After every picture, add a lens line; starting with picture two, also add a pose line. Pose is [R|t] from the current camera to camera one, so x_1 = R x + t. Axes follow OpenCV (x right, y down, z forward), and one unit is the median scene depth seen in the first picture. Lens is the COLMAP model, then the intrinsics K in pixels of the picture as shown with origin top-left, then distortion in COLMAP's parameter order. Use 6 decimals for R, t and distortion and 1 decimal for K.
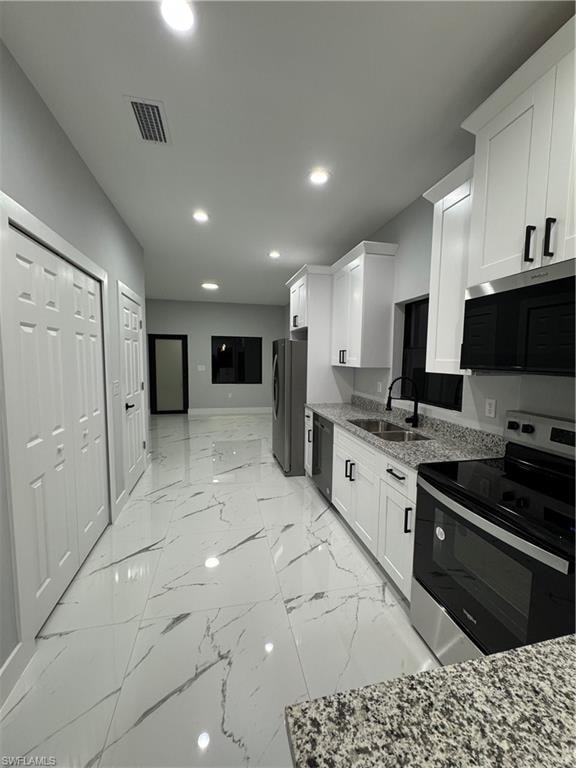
lens RADIAL K [[306.6, 0, 287.2], [0, 306.6, 384.4], [0, 0, 1]] dist [-0.002898, 0.000280]
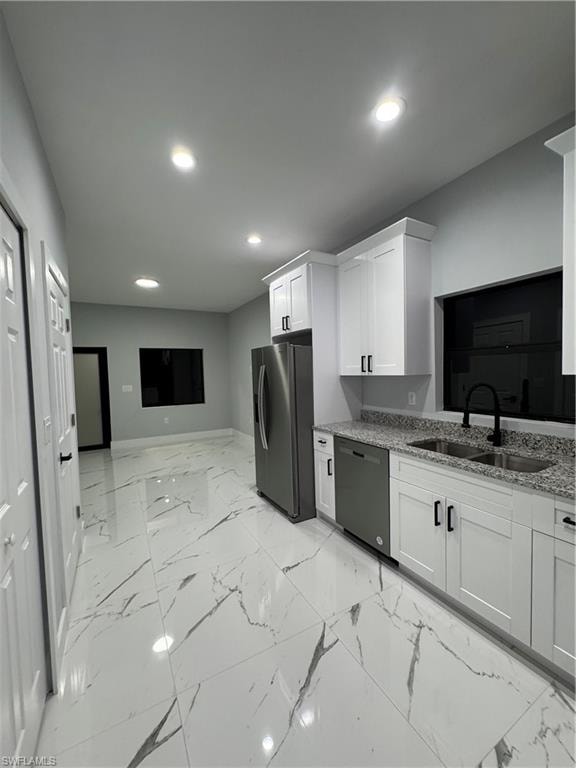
lens RADIAL K [[306.6, 0, 287.2], [0, 306.6, 384.4], [0, 0, 1]] dist [-0.002898, 0.000280]
pose [[0.958098, -0.049280, 0.282170, -0.278956], [0.062493, 0.997321, -0.038016, -0.020814], [-0.279540, 0.054056, 0.958611, 0.323606]]
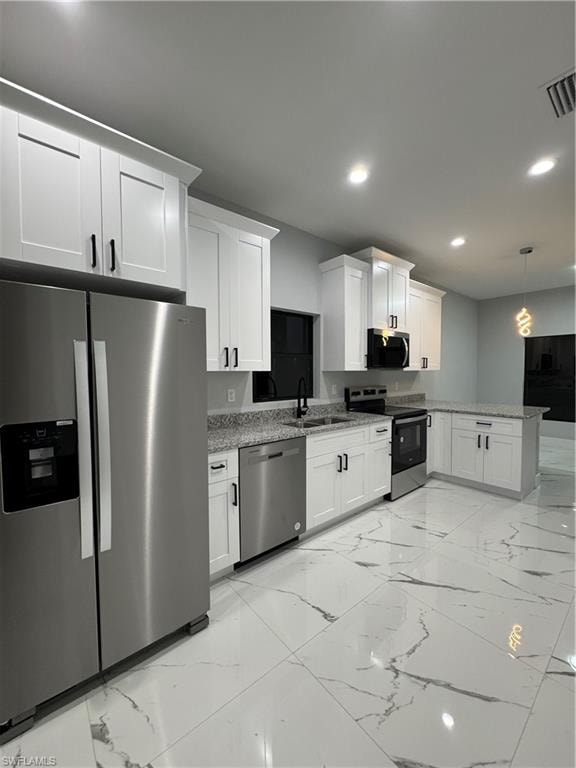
lens RADIAL K [[306.6, 0, 287.2], [0, 306.6, 384.4], [0, 0, 1]] dist [-0.002898, 0.000280]
pose [[-0.453781, -0.045852, 0.889933, -0.547803], [0.077210, 0.992897, 0.090527, -0.091839], [-0.887762, 0.109791, -0.447017, 1.344391]]
